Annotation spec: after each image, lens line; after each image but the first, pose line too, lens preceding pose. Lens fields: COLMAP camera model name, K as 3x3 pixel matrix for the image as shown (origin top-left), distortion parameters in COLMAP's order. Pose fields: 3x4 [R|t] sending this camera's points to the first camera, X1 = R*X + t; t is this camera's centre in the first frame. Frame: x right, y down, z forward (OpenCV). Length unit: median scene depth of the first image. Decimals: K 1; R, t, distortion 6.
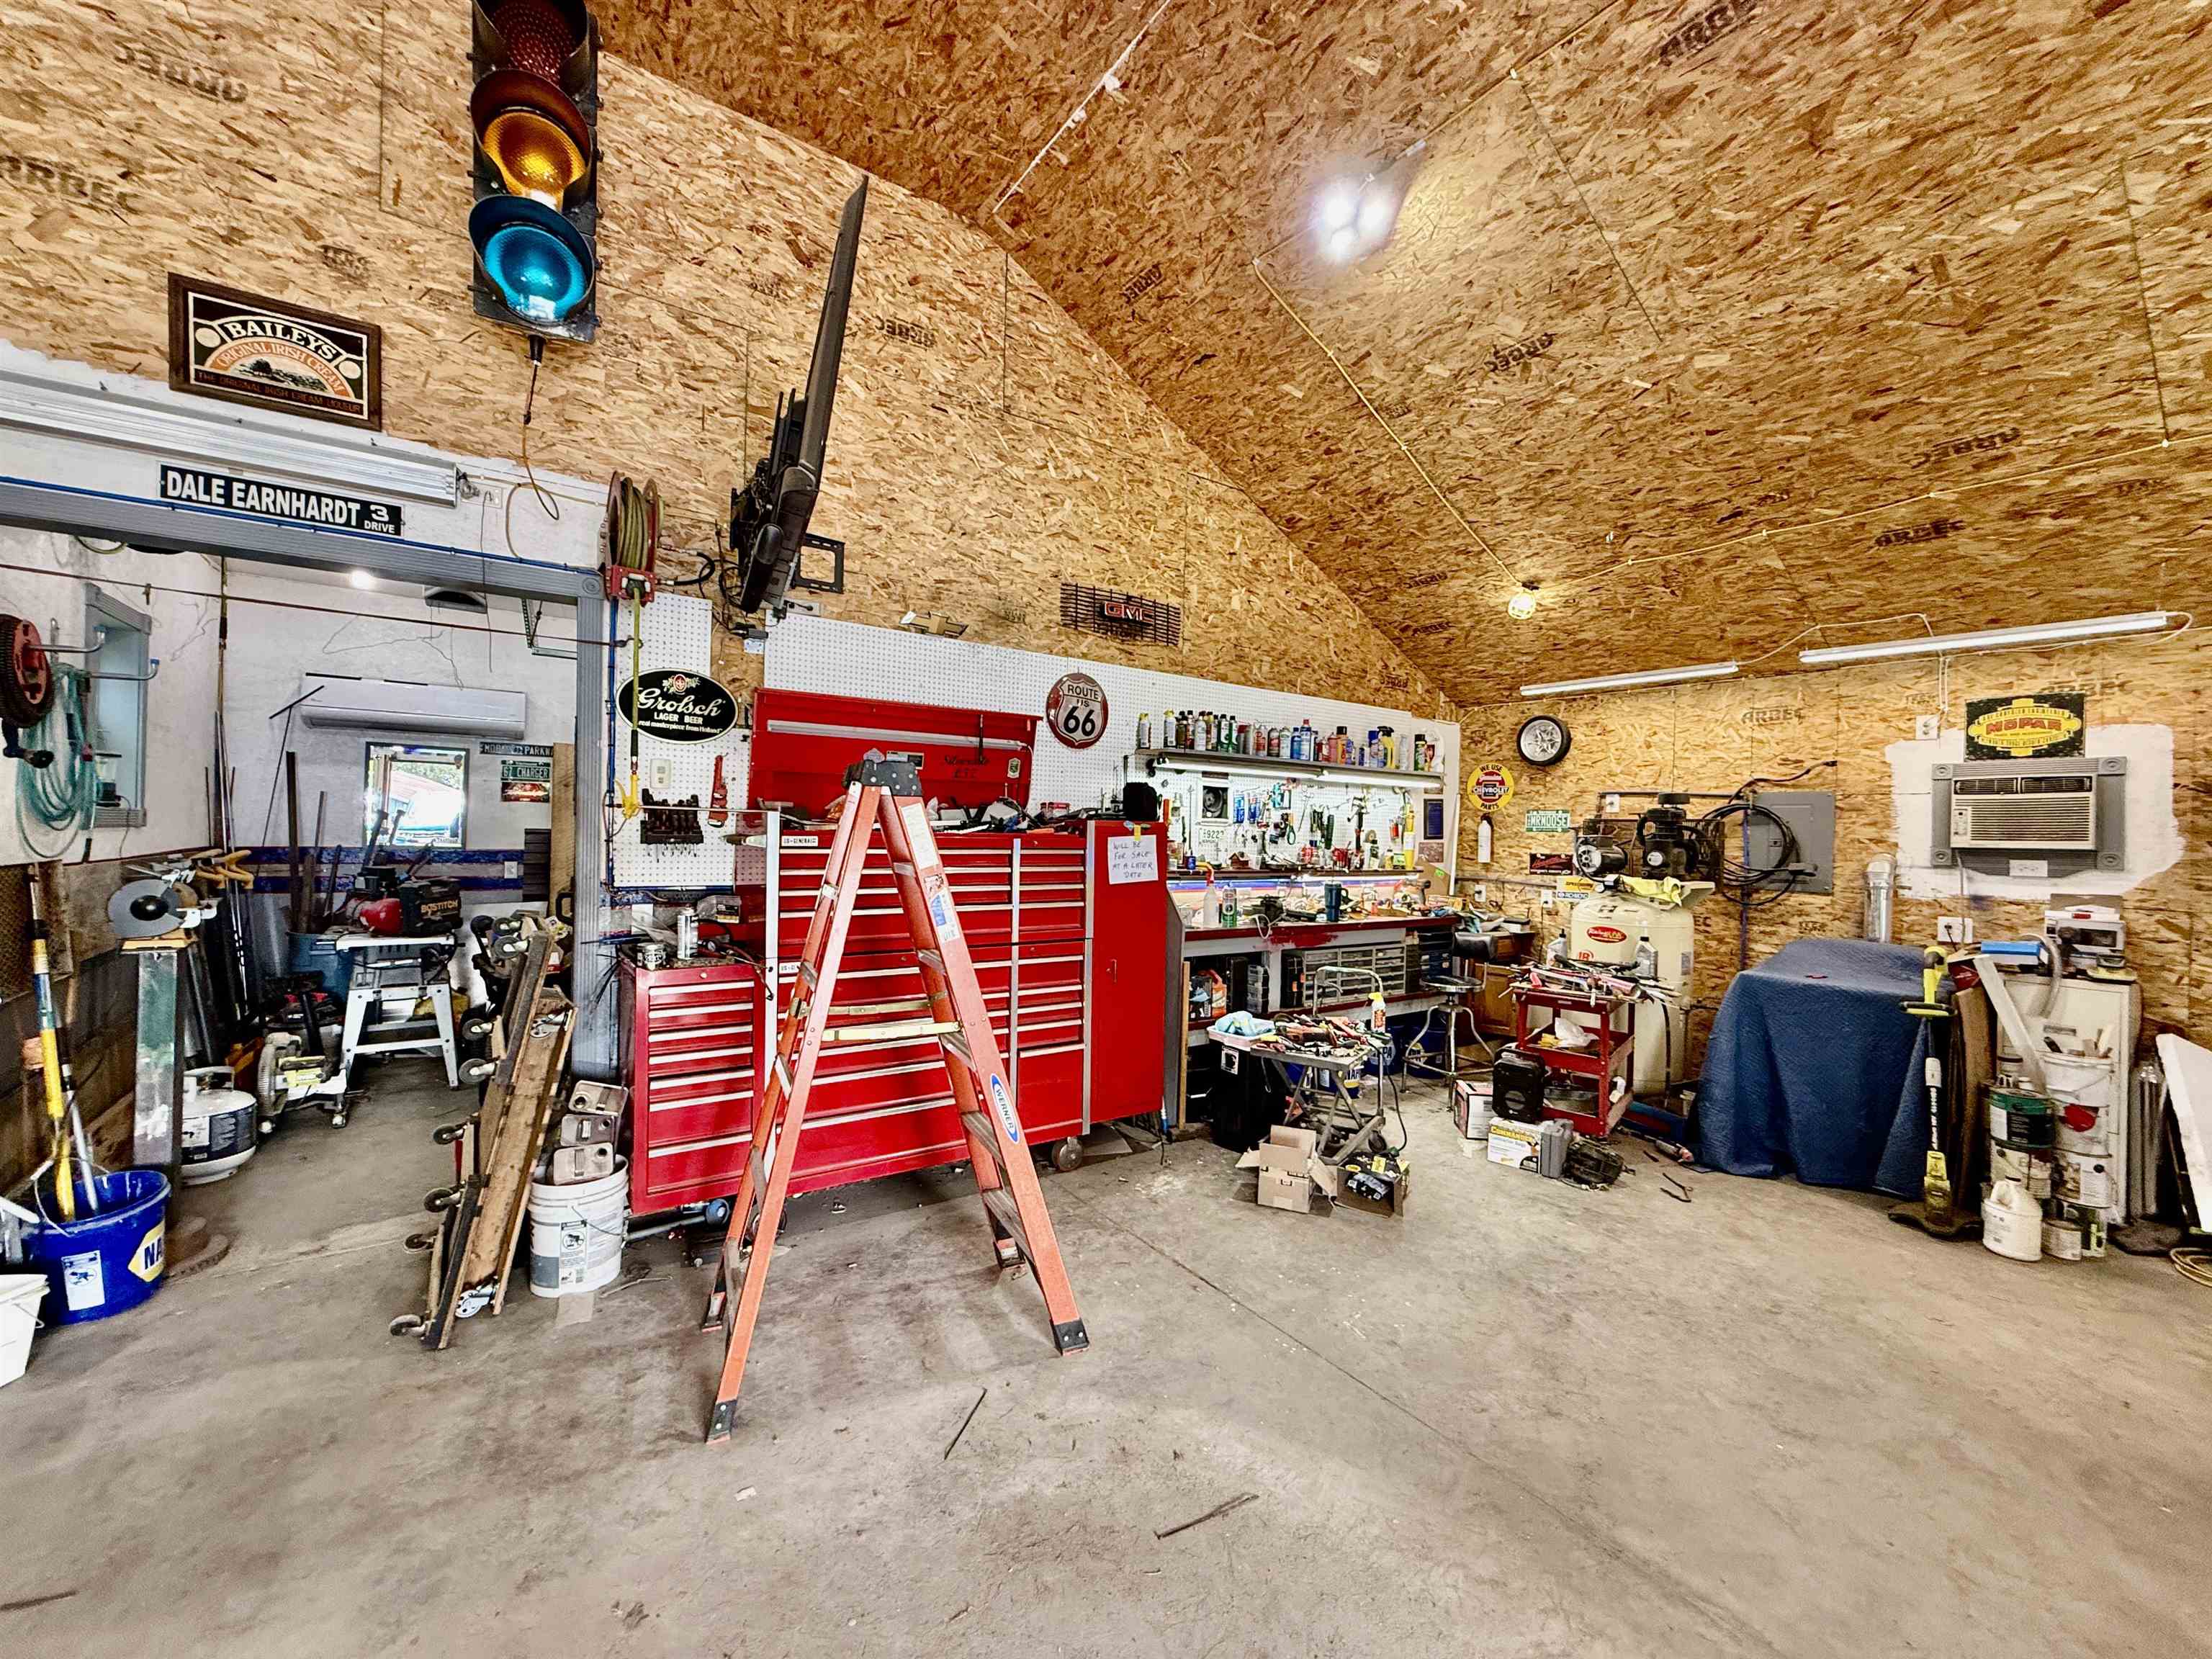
lens RADIAL K [[881.9, 0, 1101.6], [0, 881.9, 832.3], [0, 0, 1]] dist [0.001120, 0.000587]
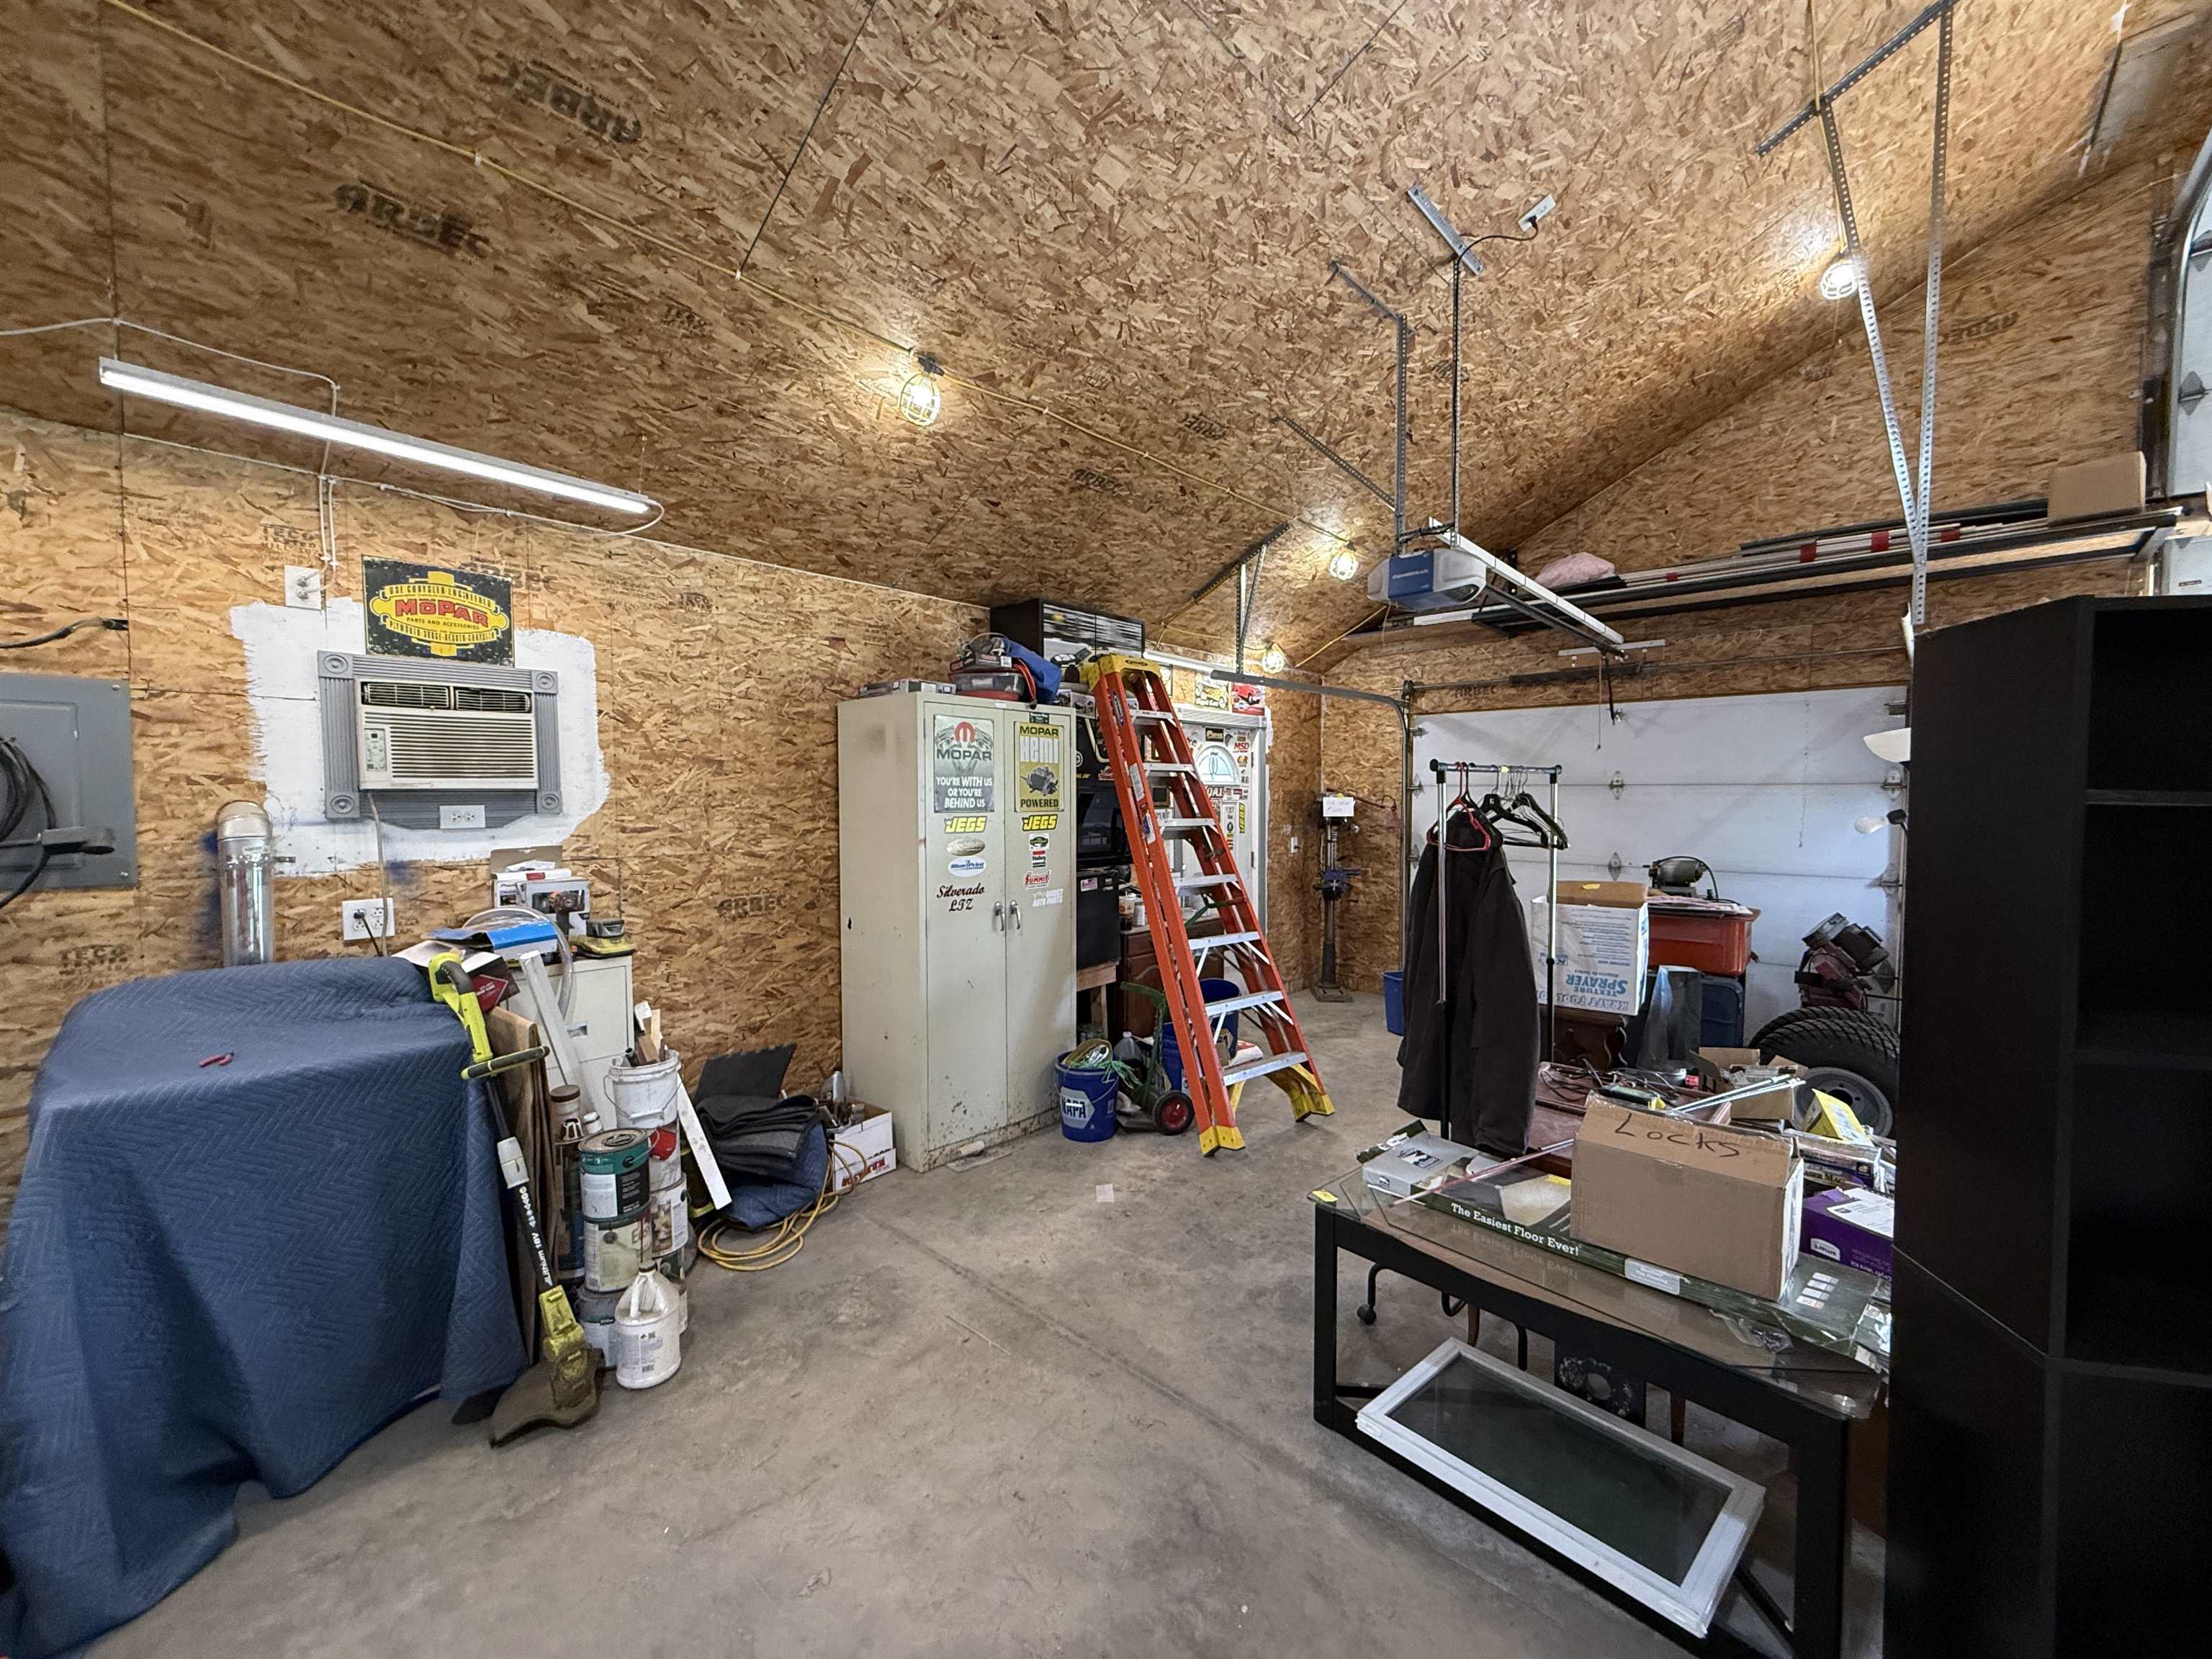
lens RADIAL K [[881.9, 0, 1101.6], [0, 881.9, 832.3], [0, 0, 1]] dist [0.001120, 0.000587]
pose [[-0.210161, -0.061828, 0.975710, 0.250038], [-0.002198, 0.998026, 0.062769, 0.007612], [-0.977664, 0.011047, -0.209882, 0.647726]]
